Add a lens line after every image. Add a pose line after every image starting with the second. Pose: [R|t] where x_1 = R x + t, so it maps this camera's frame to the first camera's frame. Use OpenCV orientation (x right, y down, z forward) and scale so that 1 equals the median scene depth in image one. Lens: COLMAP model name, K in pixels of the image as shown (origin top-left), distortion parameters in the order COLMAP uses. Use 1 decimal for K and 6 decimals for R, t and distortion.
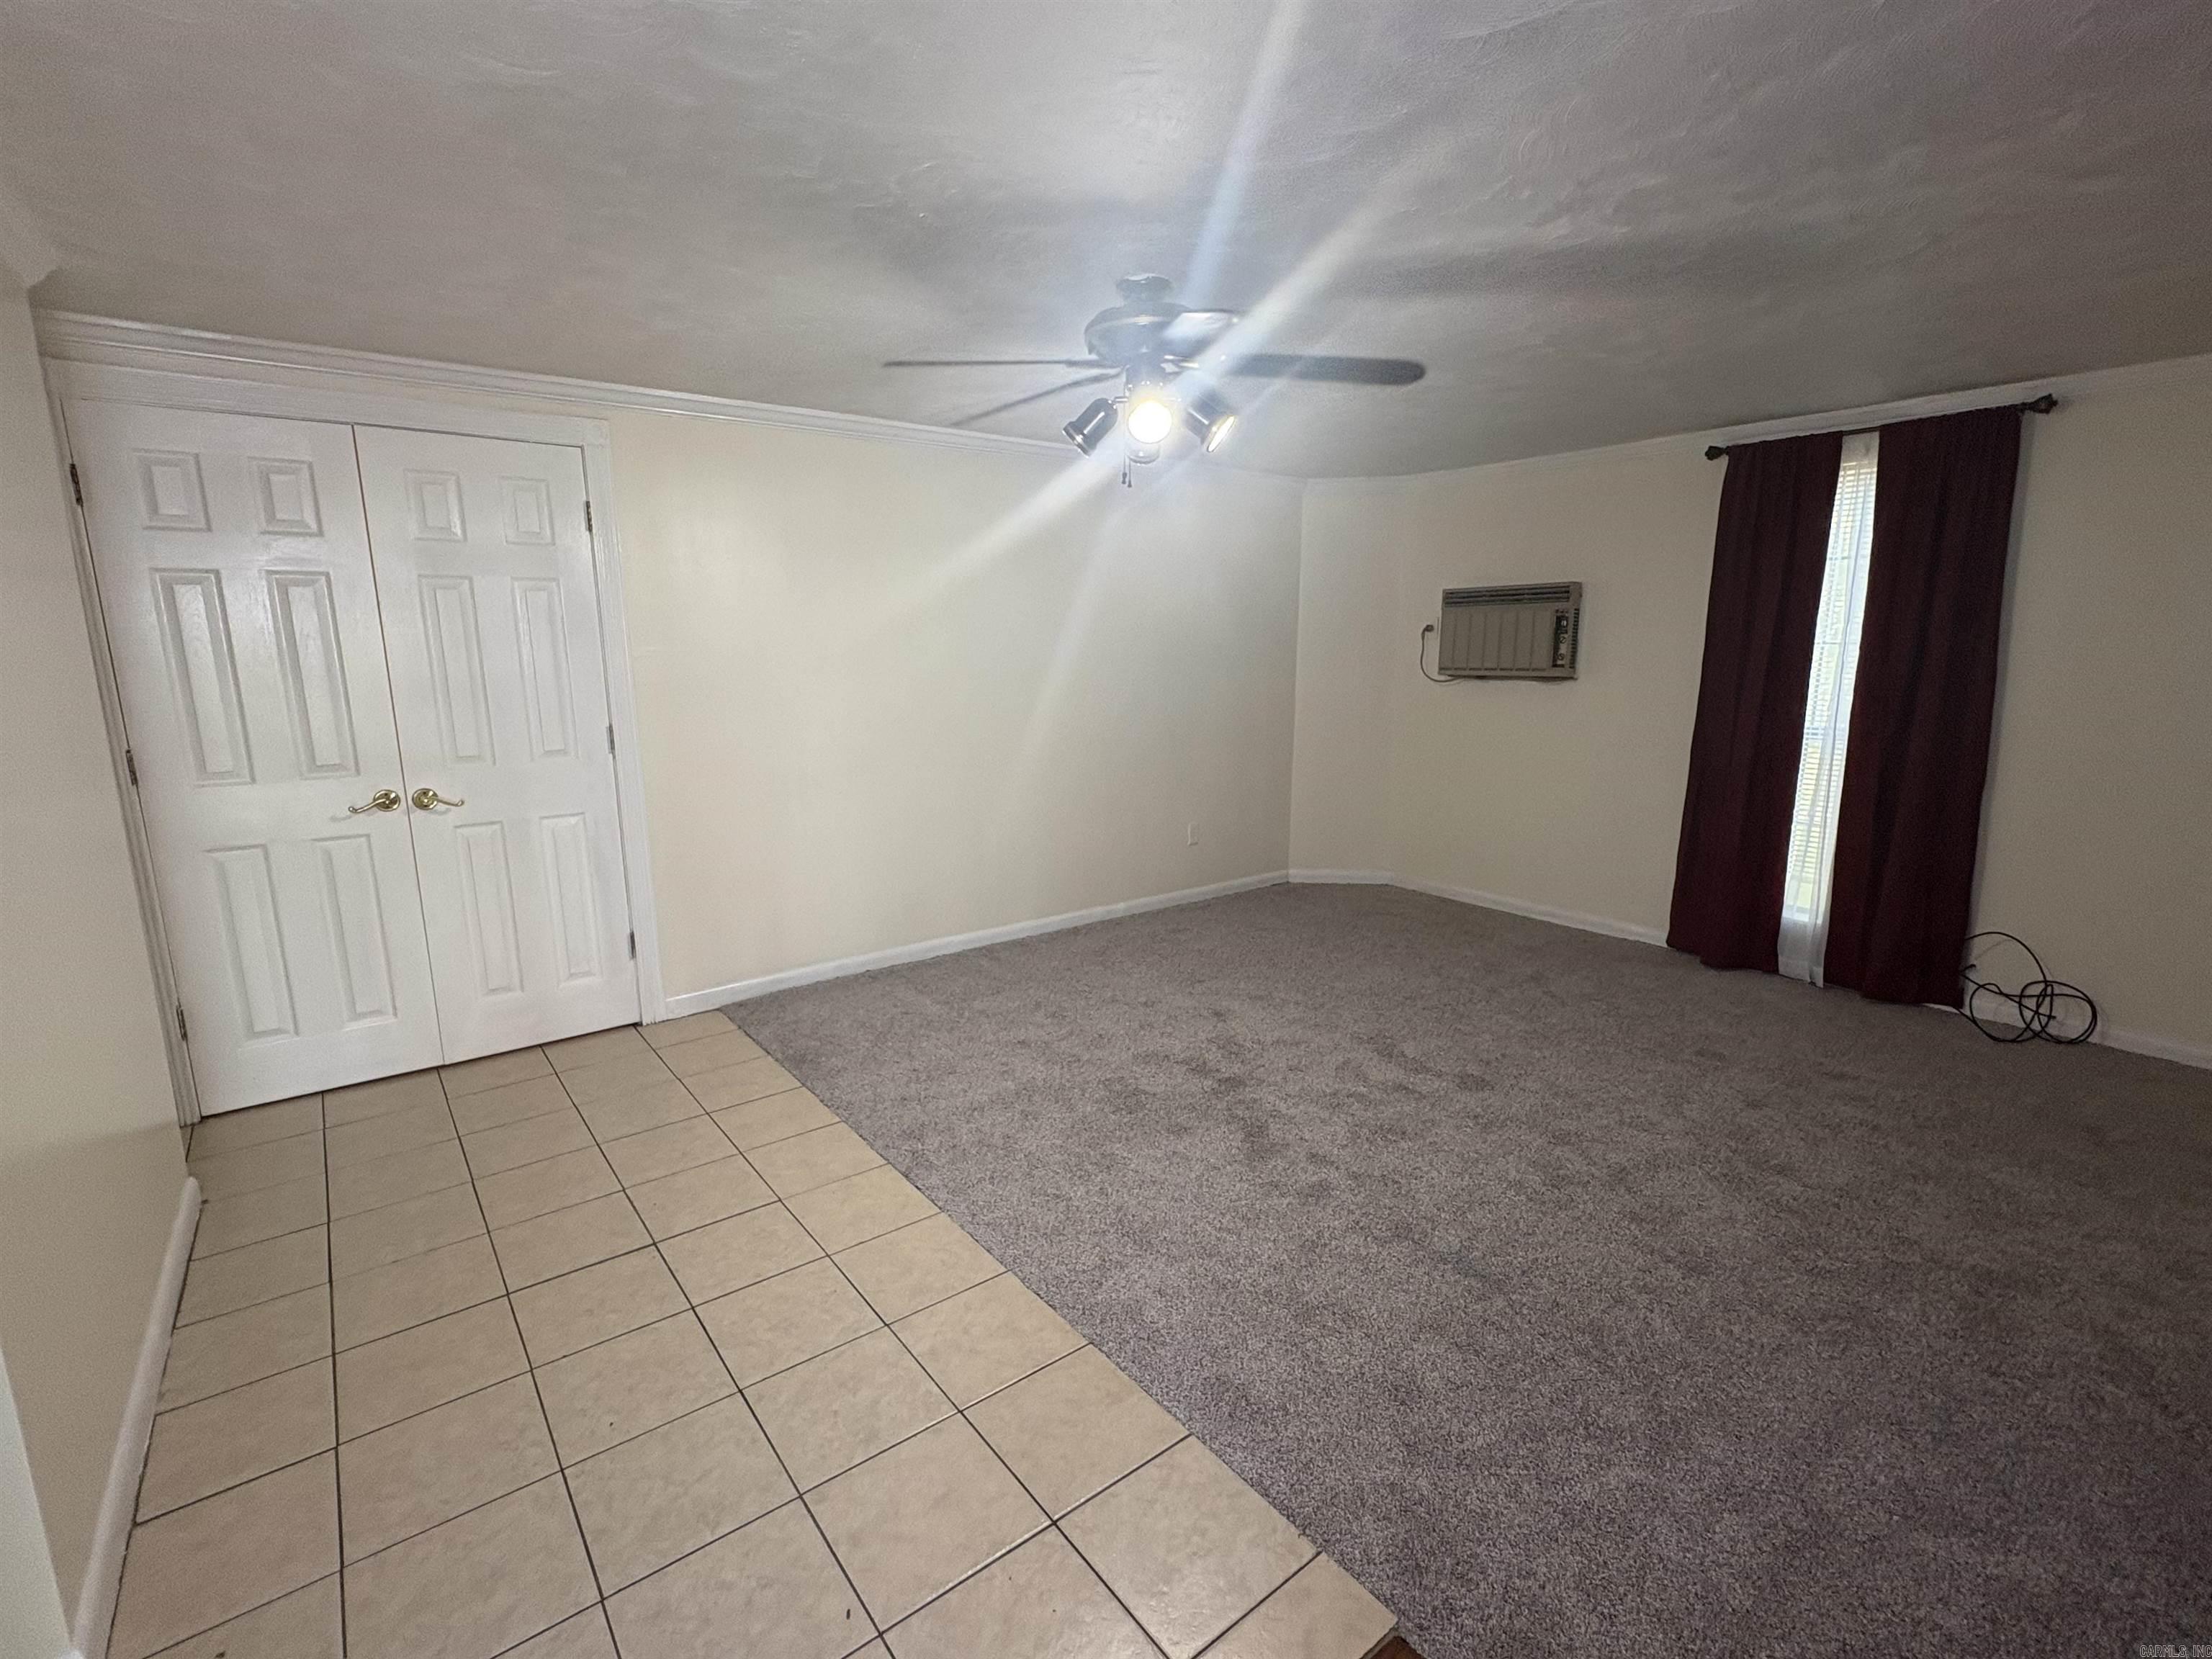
lens RADIAL K [[1013.6, 0, 1107.7], [0, 1013.6, 839.1], [0, 0, 1]] dist [-0.003082, -0.000451]
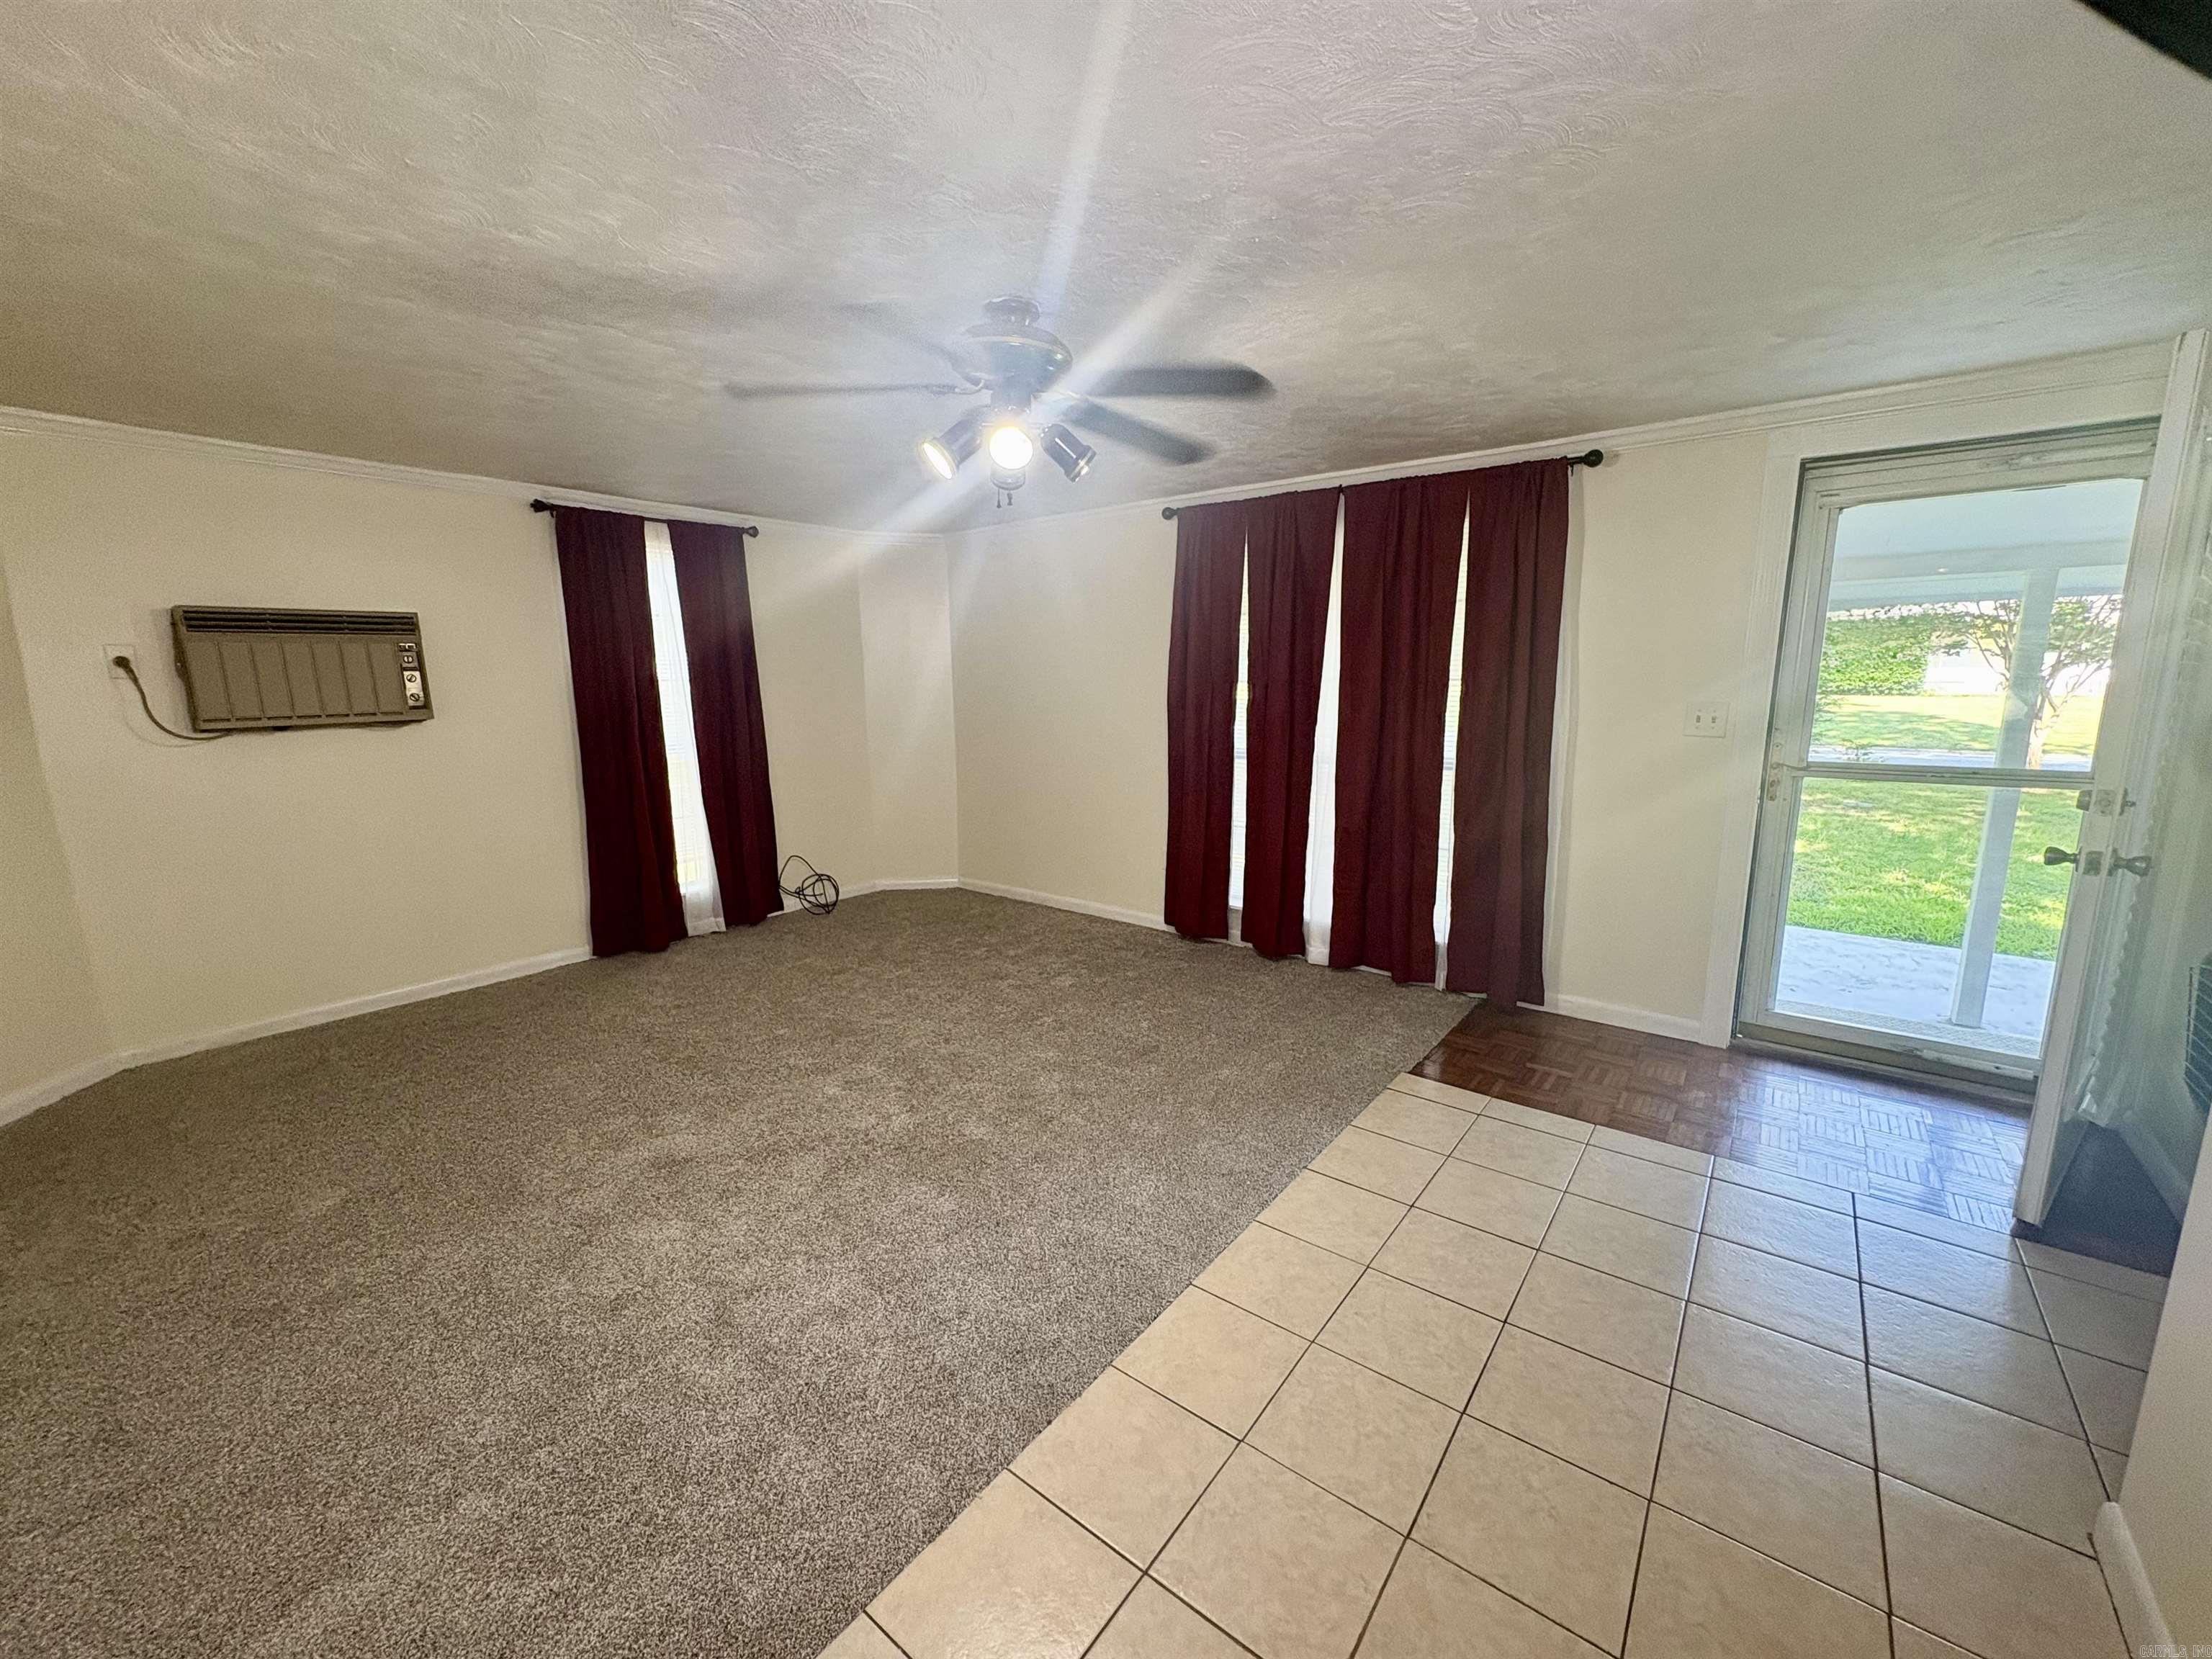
lens RADIAL K [[891.5, 0, 1107.9], [0, 891.5, 828.1], [0, 0, 1]] dist [-0.000848, -0.000178]
pose [[-0.255260, -0.156918, 0.954054, -0.521072], [0.196478, 0.957736, 0.210092, -0.130275], [-0.946699, 0.241079, -0.213641, 0.701810]]
